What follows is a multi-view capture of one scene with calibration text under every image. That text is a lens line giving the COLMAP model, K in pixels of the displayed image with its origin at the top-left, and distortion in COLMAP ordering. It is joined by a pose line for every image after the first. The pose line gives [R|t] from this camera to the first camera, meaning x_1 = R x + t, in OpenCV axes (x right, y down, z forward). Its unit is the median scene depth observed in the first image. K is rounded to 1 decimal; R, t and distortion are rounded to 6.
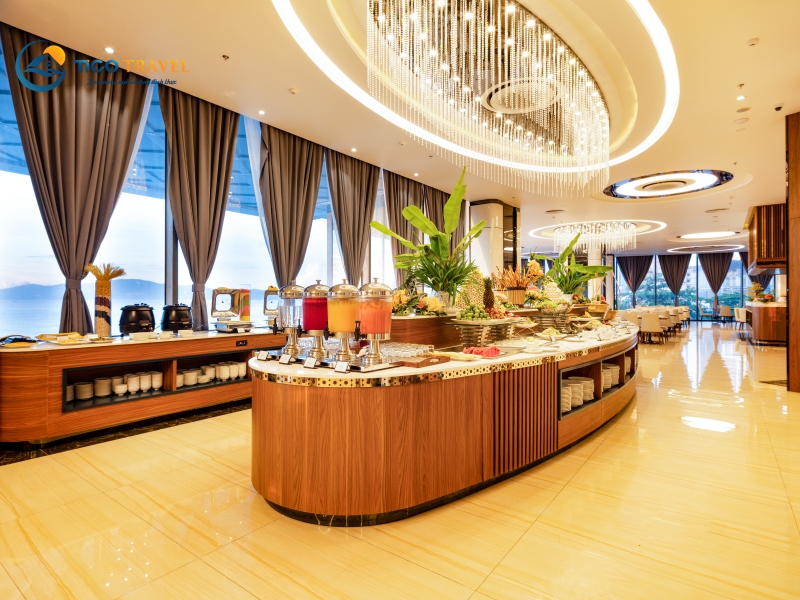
lens RADIAL K [[430.5, 0, 400.0], [0, 430.5, 300.0], [0, 0, 1]] dist [-0.004003, -0.002059]
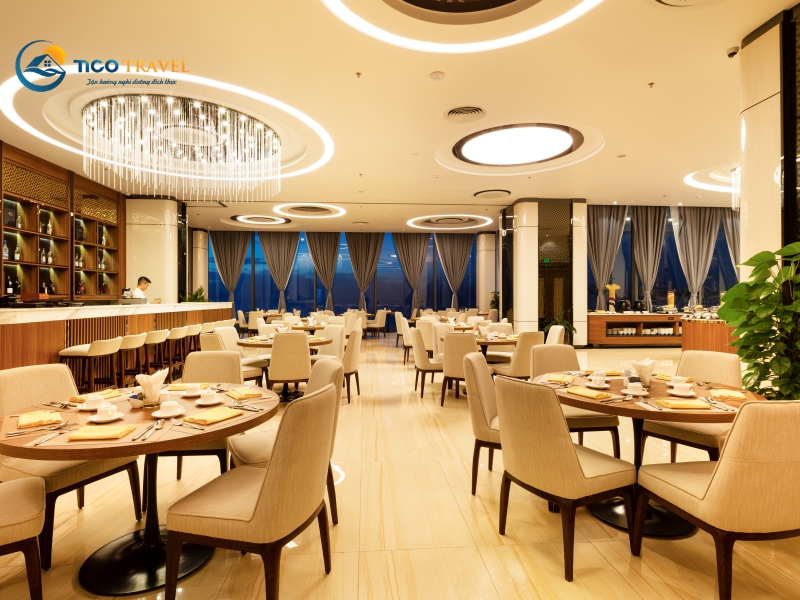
lens RADIAL K [[430.5, 0, 400.0], [0, 430.5, 300.0], [0, 0, 1]] dist [-0.004003, -0.002059]
pose [[0.653253, 0.005087, -0.757123, 0.402157], [-0.004295, 0.999986, 0.003013, 0.004638], [0.757128, 0.001283, 0.653265, -1.527129]]
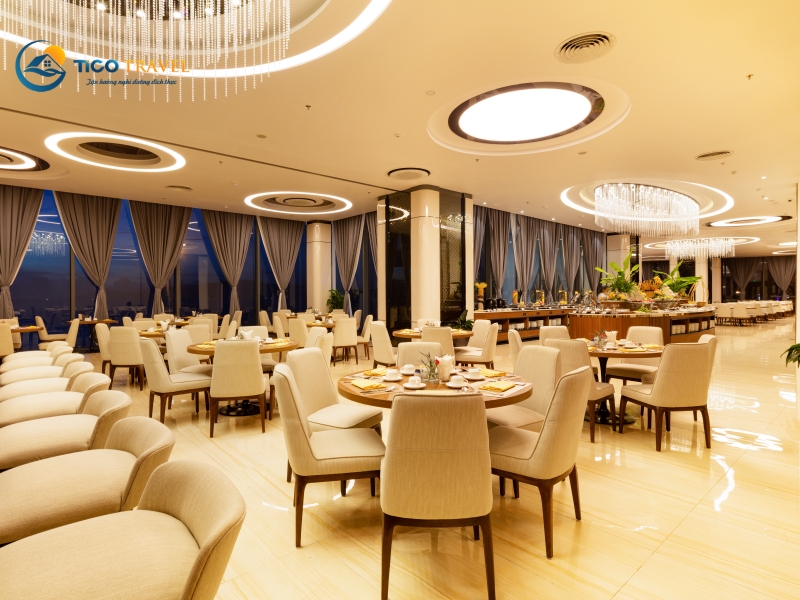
lens RADIAL K [[430.5, 0, 400.0], [0, 430.5, 300.0], [0, 0, 1]] dist [-0.004003, -0.002059]
pose [[0.978964, -0.004263, -0.203990, -0.584377], [0.005352, 0.999974, 0.004788, 0.005685], [0.203964, -0.005779, 0.978961, -1.561623]]
